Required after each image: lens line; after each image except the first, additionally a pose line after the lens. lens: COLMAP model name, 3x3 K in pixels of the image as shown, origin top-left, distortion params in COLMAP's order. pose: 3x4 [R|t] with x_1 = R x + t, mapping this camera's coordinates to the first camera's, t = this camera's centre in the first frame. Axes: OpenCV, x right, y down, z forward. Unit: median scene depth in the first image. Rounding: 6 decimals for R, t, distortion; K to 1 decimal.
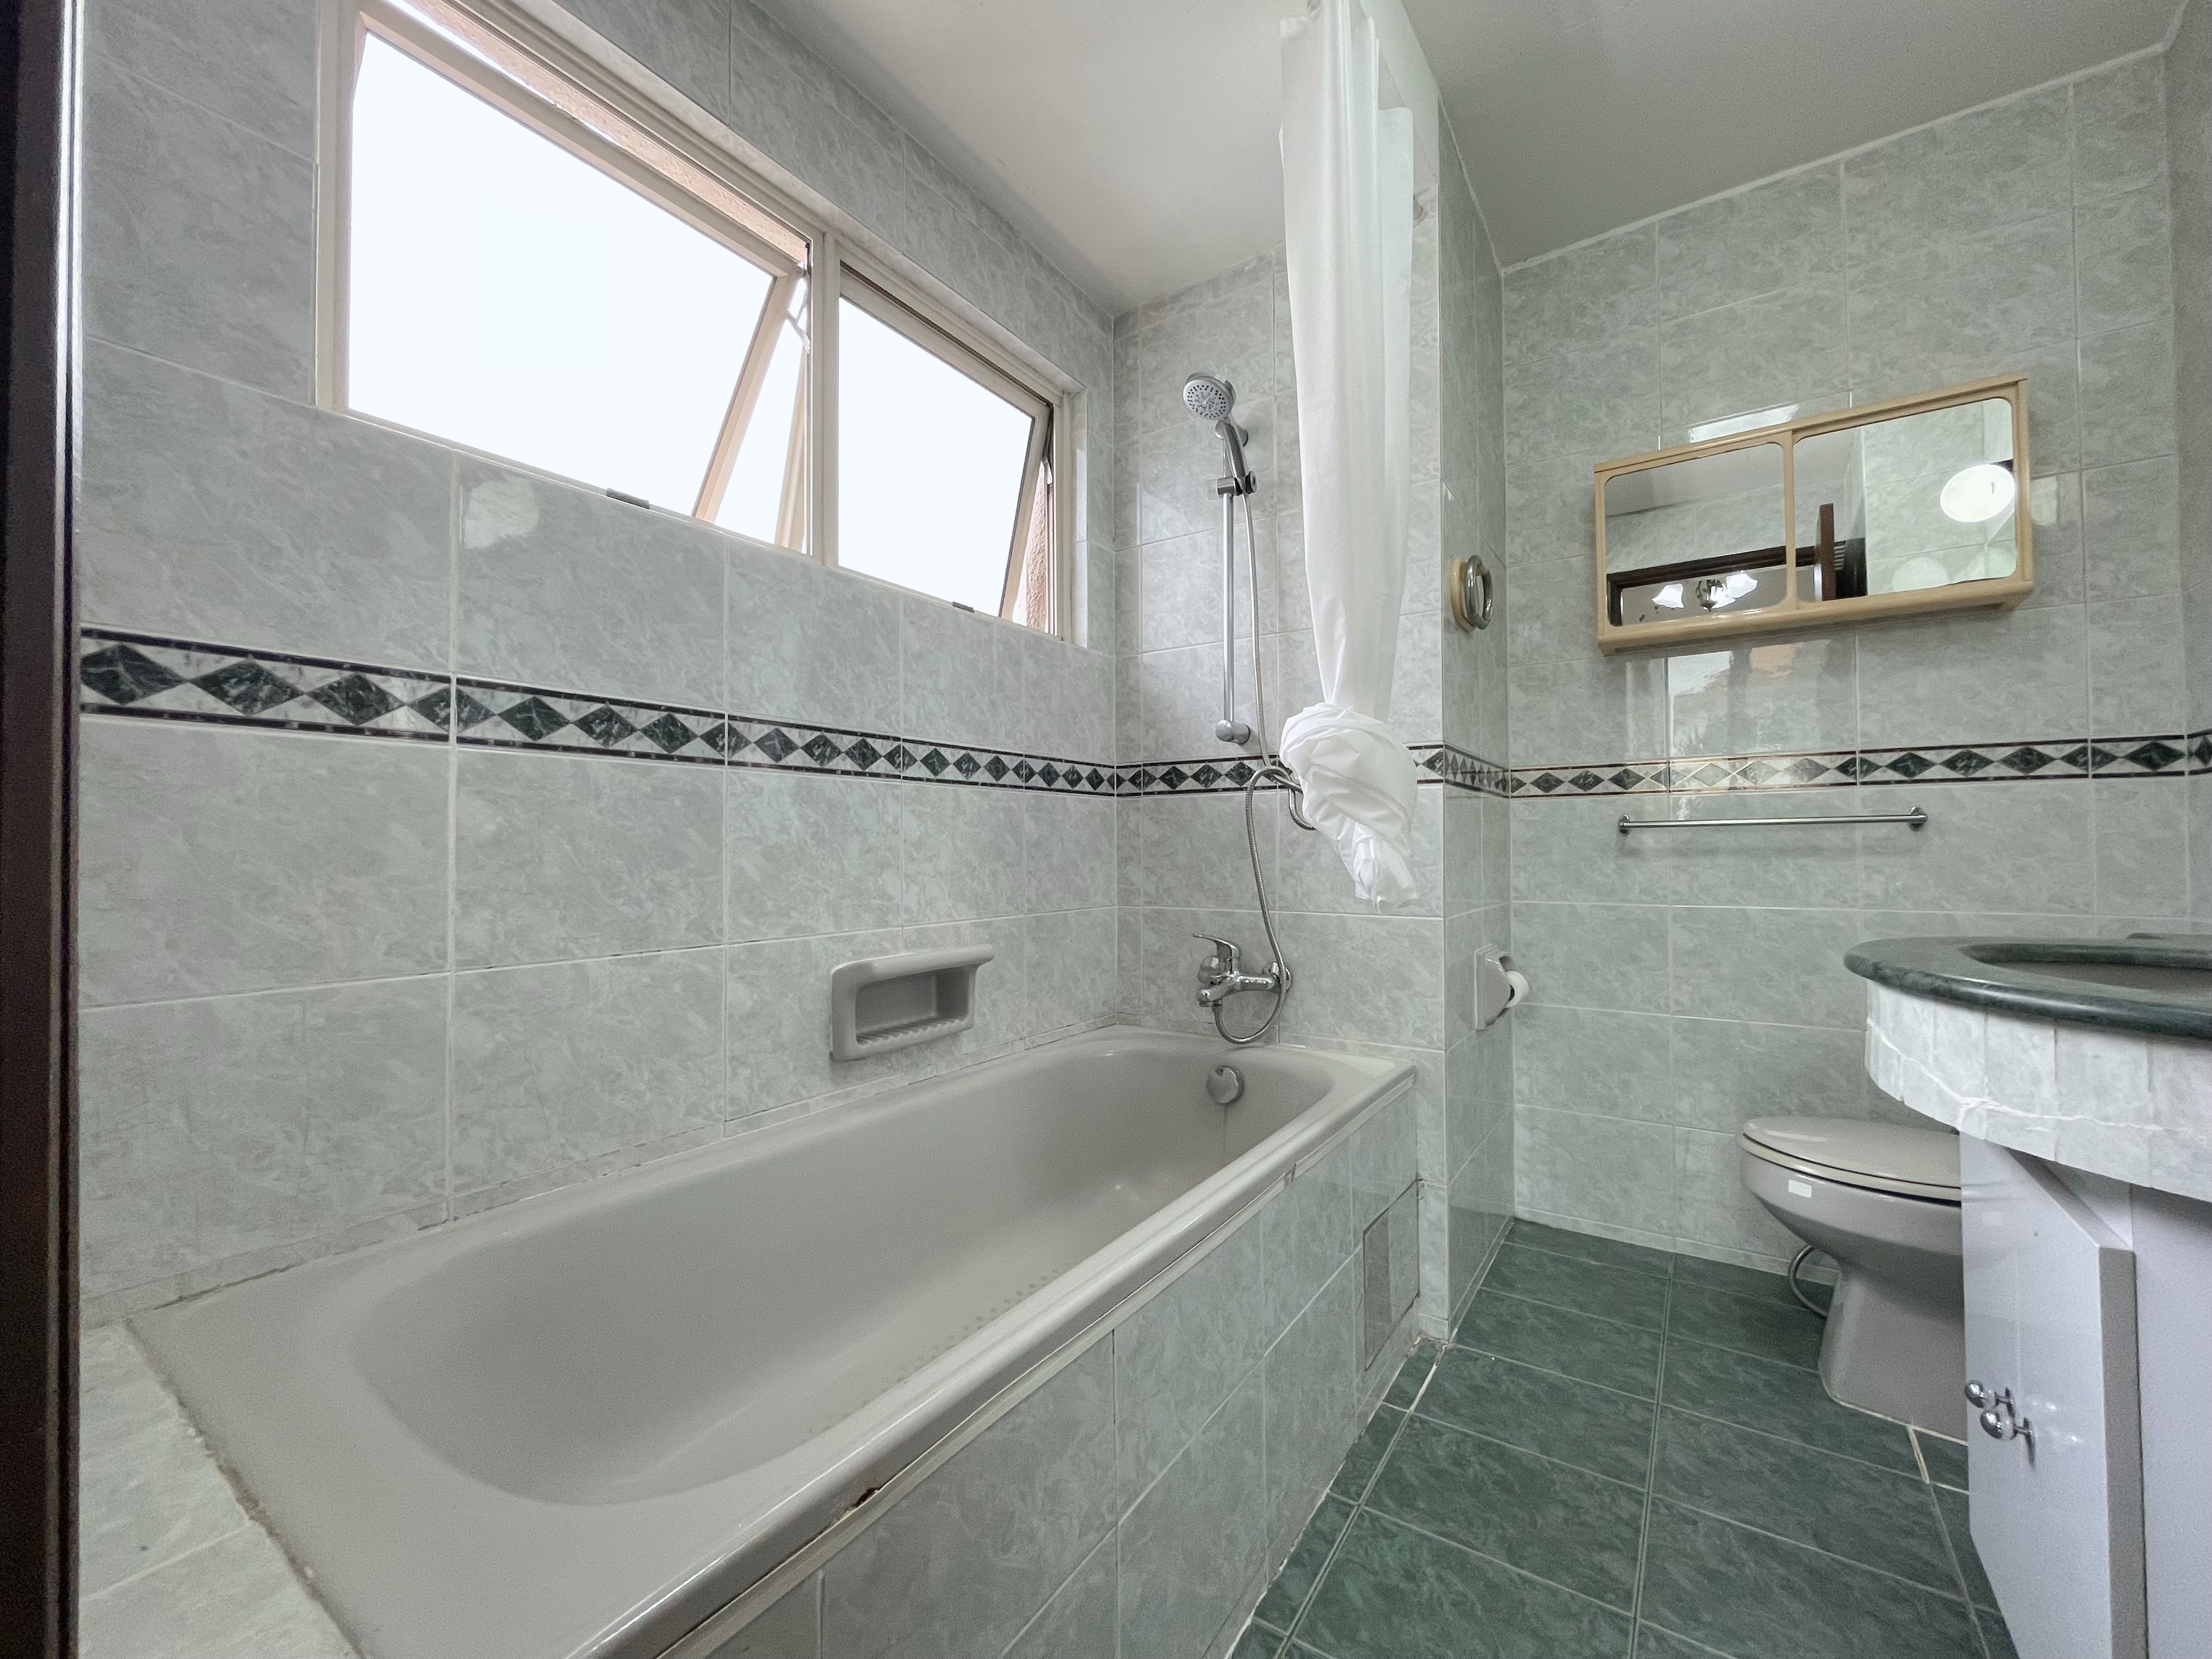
lens RADIAL K [[890.0, 0, 1106.0], [0, 890.0, 829.5], [0, 0, 1]] dist [-0.002546, -0.000555]
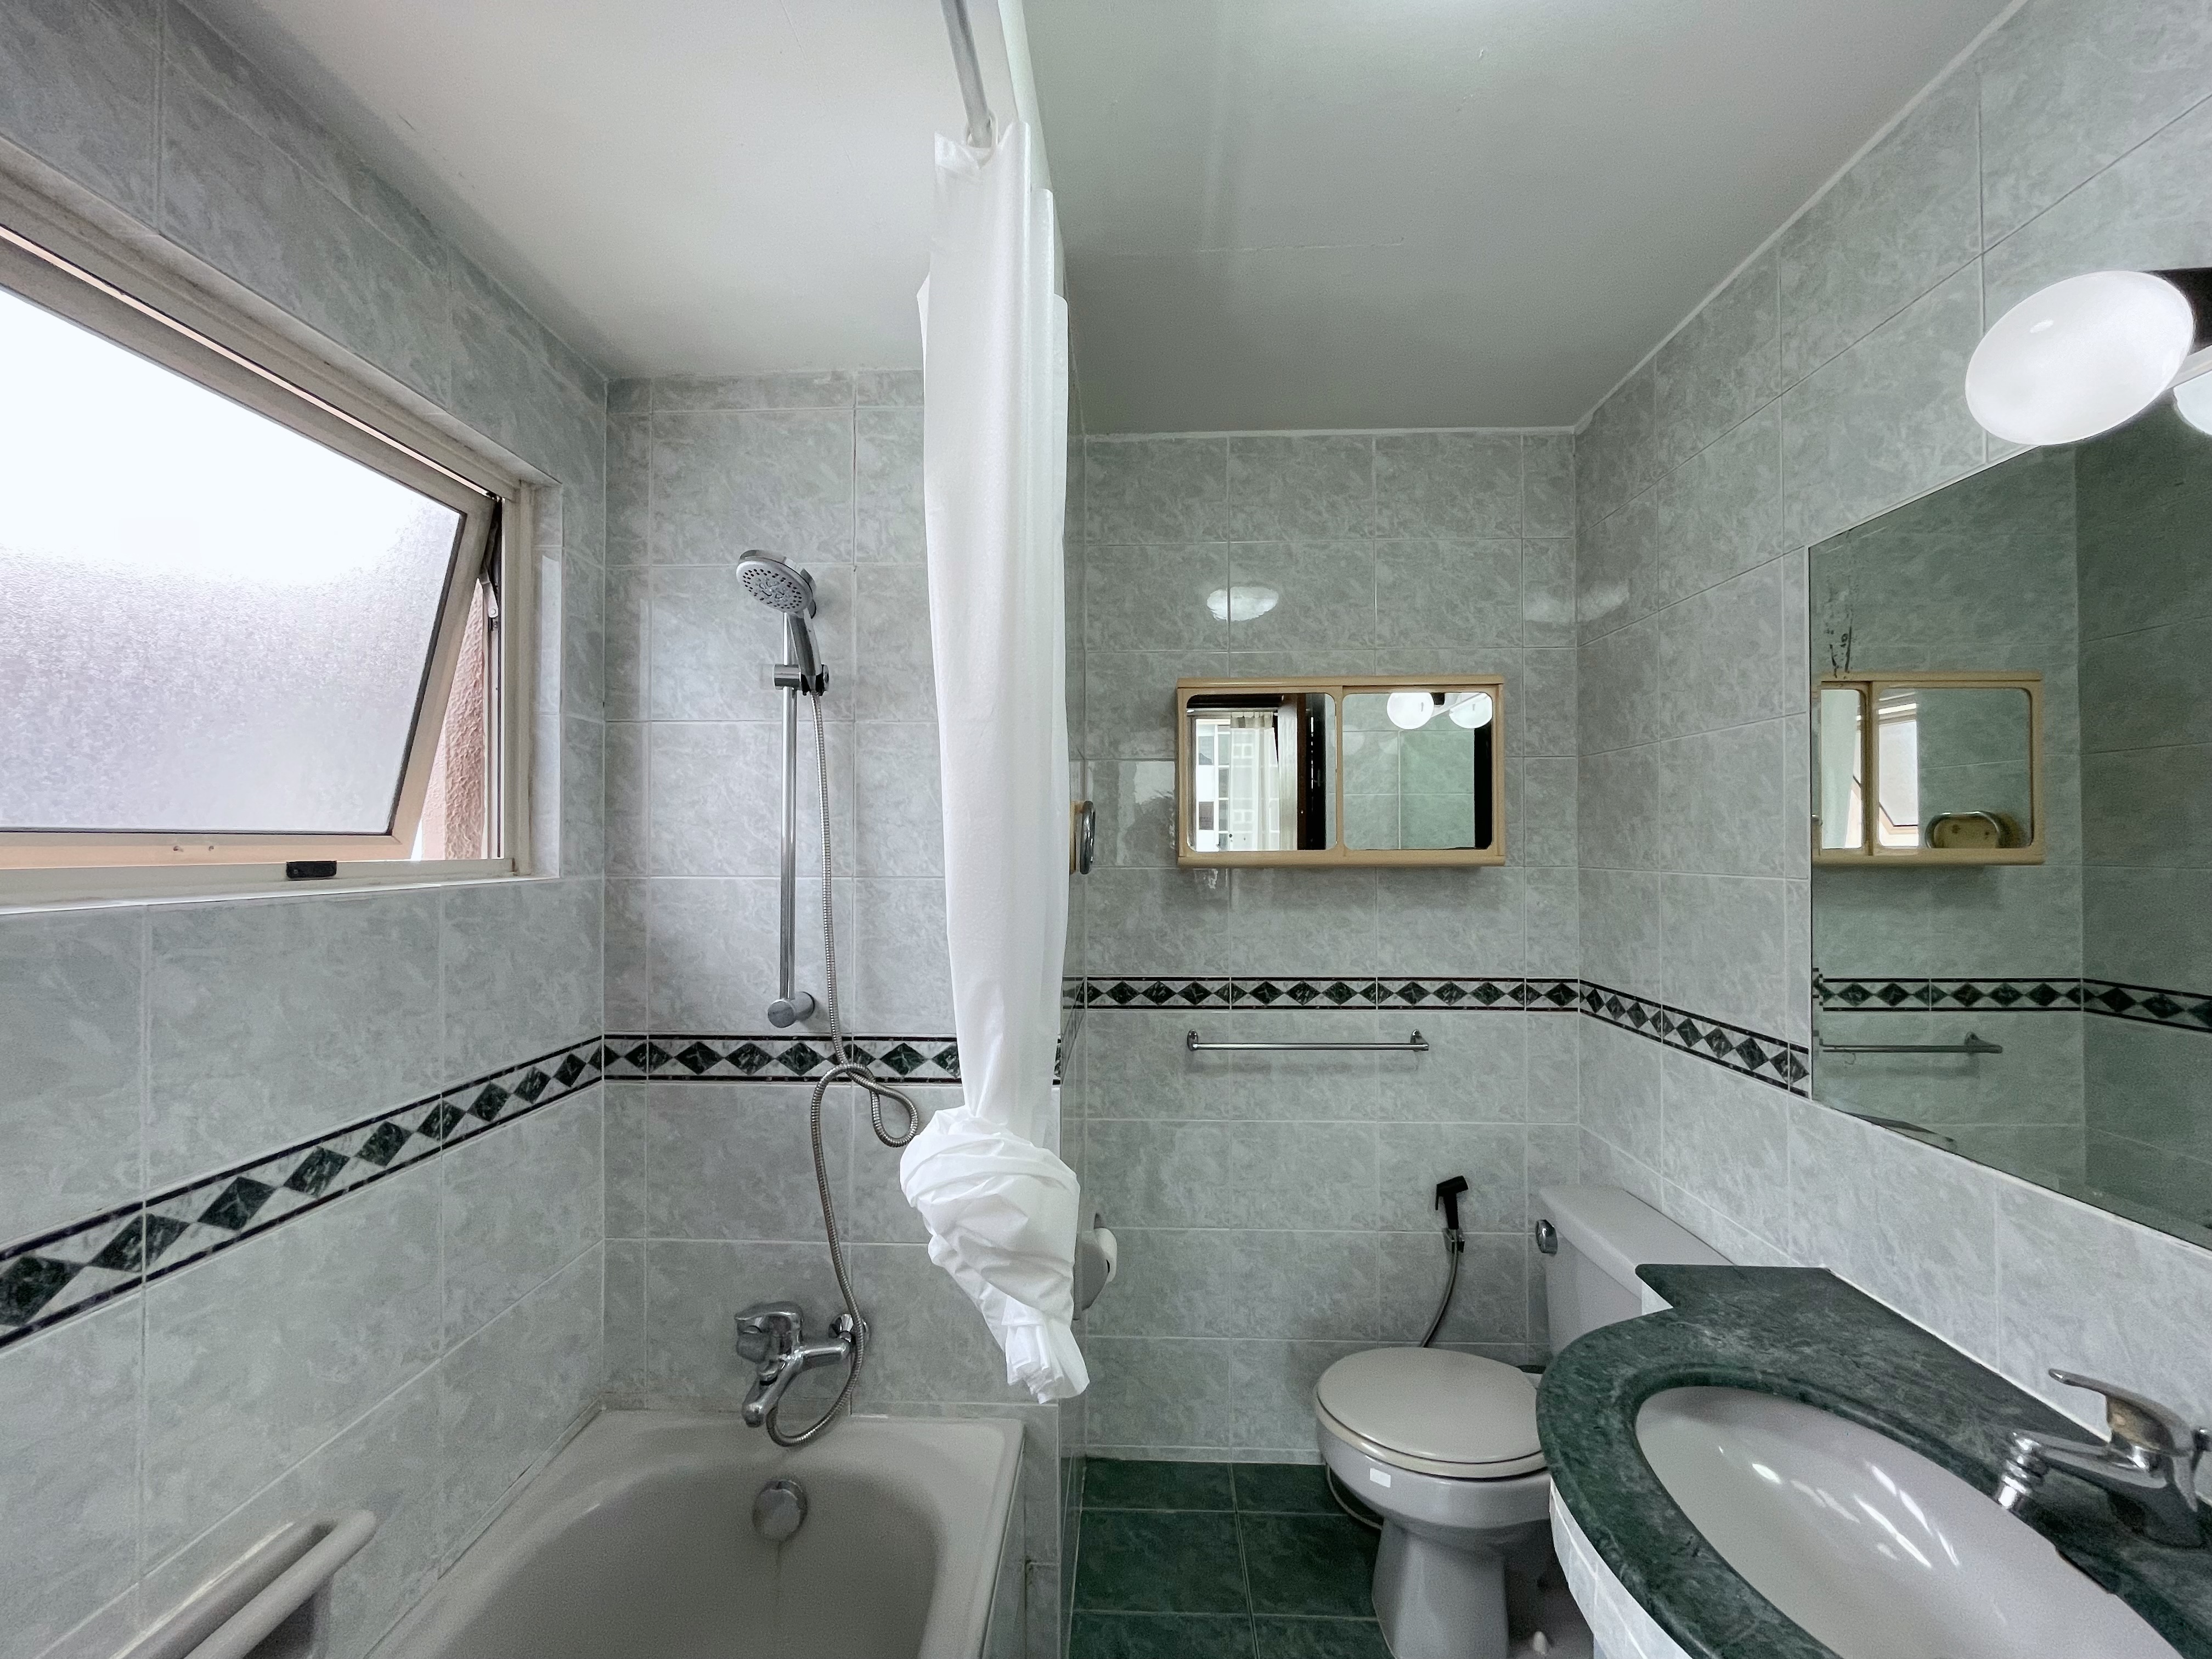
lens RADIAL K [[890.0, 0, 1106.0], [0, 890.0, 829.5], [0, 0, 1]] dist [-0.002546, -0.000555]
pose [[0.845777, 0.009633, 0.533450, -0.031618], [-0.013818, 0.999897, 0.003853, -0.260020], [-0.533358, -0.010631, 0.845823, 0.231874]]
